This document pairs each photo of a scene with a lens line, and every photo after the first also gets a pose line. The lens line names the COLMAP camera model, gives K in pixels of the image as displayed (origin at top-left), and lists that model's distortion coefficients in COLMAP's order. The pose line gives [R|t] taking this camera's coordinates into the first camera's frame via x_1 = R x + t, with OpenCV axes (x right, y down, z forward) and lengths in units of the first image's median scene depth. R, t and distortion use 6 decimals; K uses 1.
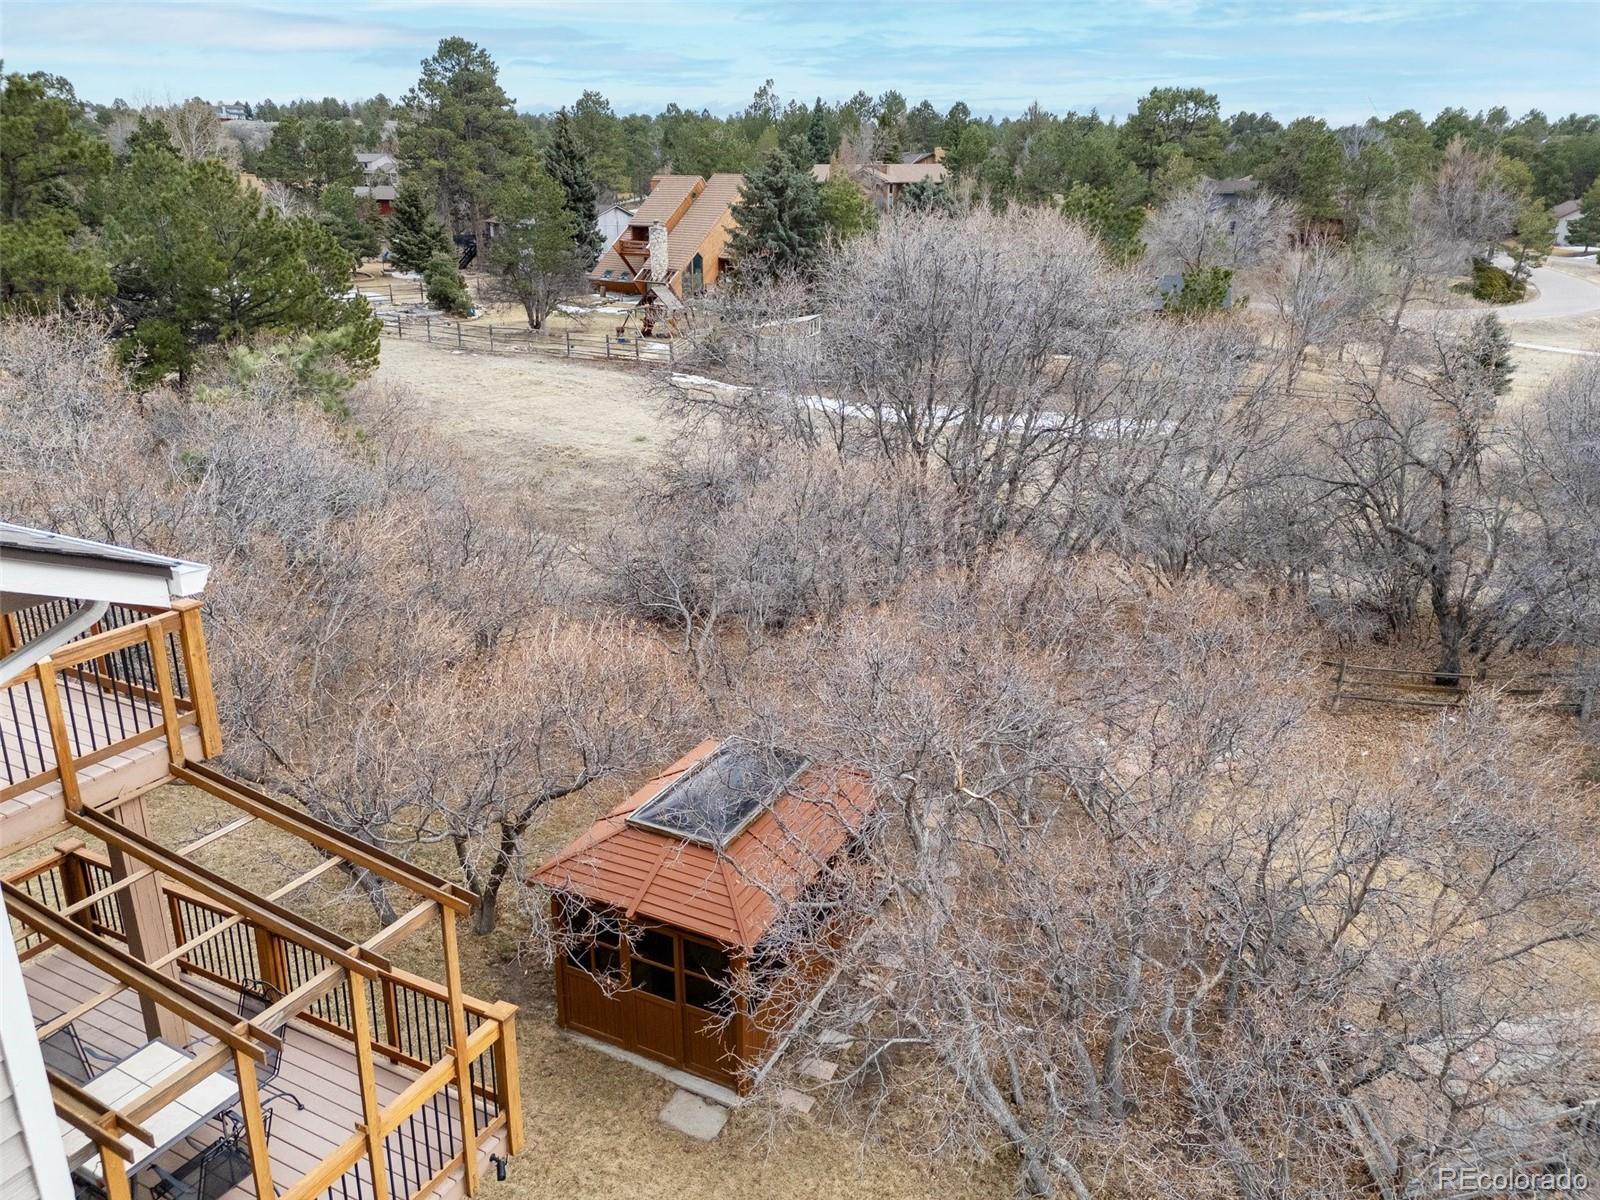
lens RADIAL K [[1158.1, 0, 804.7], [0, 1158.1, 593.5], [0, 0, 1]] dist [0.058711, -0.055607]
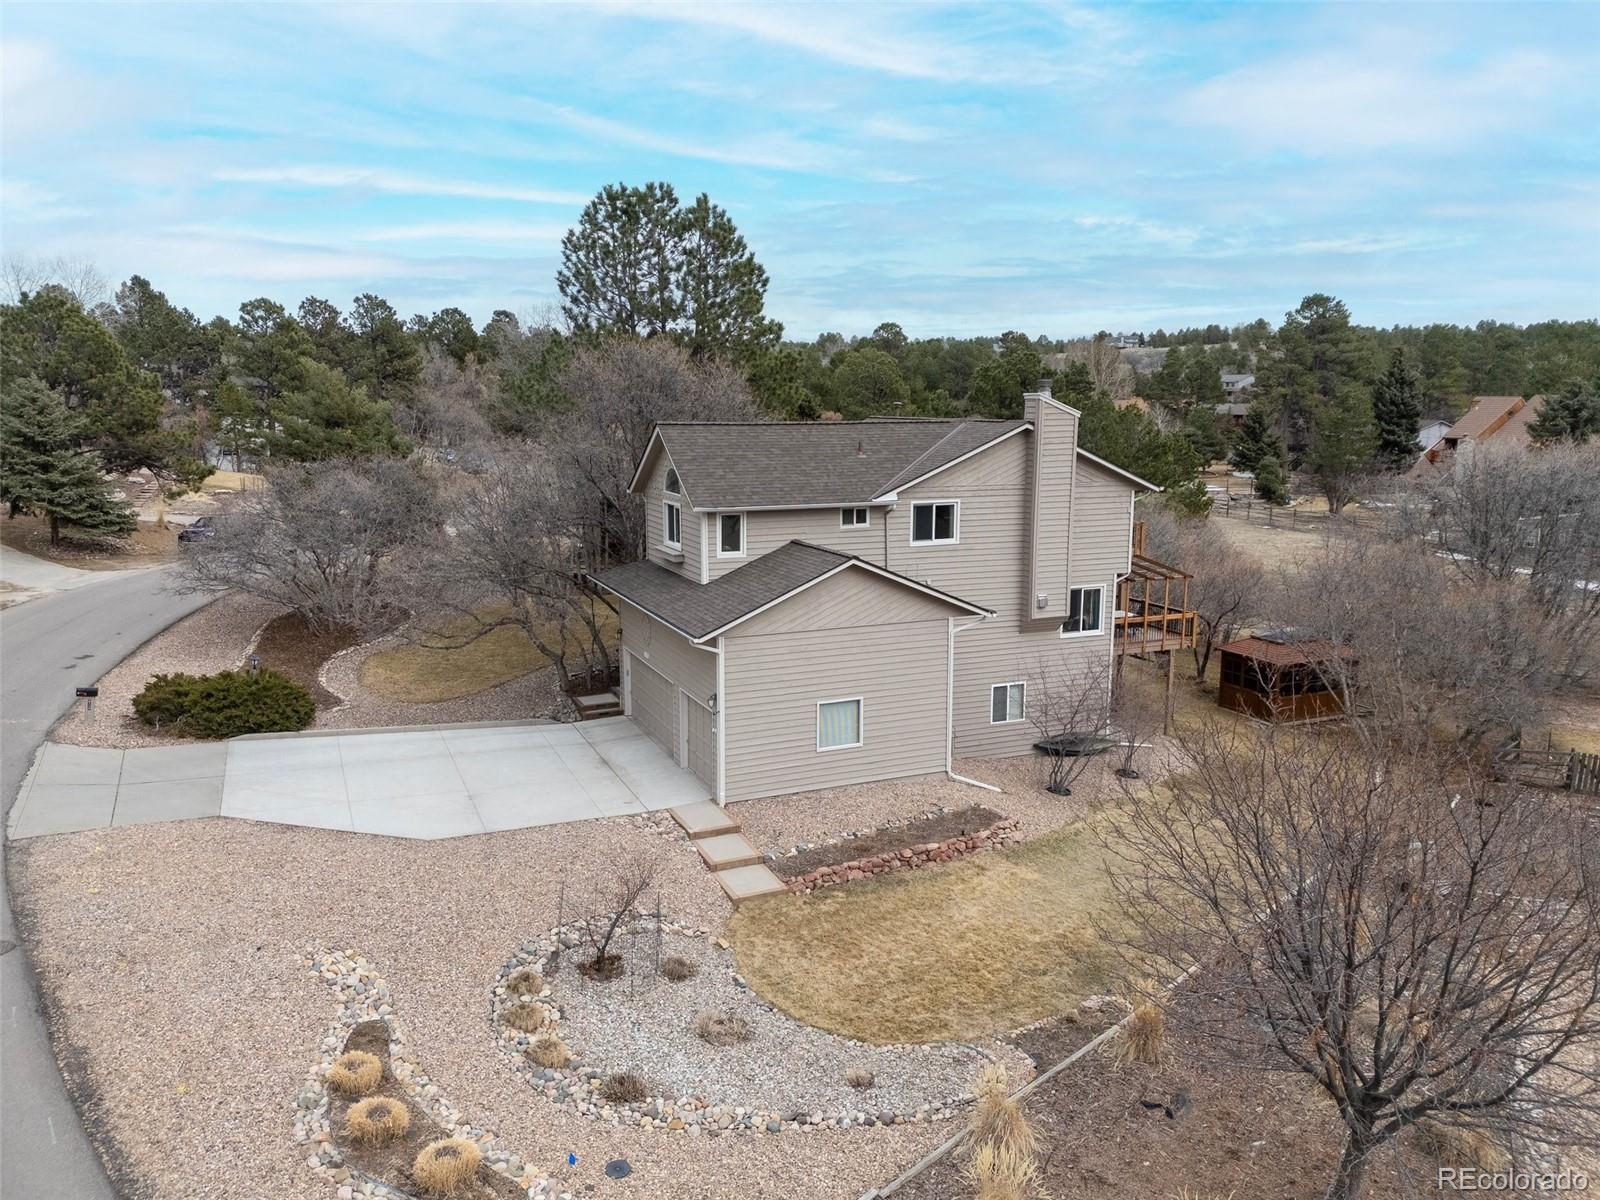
lens RADIAL K [[1158.1, 0, 804.7], [0, 1158.1, 593.5], [0, 0, 1]] dist [0.058711, -0.055607]
pose [[0.772640, 0.099087, -0.627063, 0.099055], [-0.202784, 0.974519, -0.095871, 0.072558], [0.601586, 0.201233, 0.773046, -0.241965]]
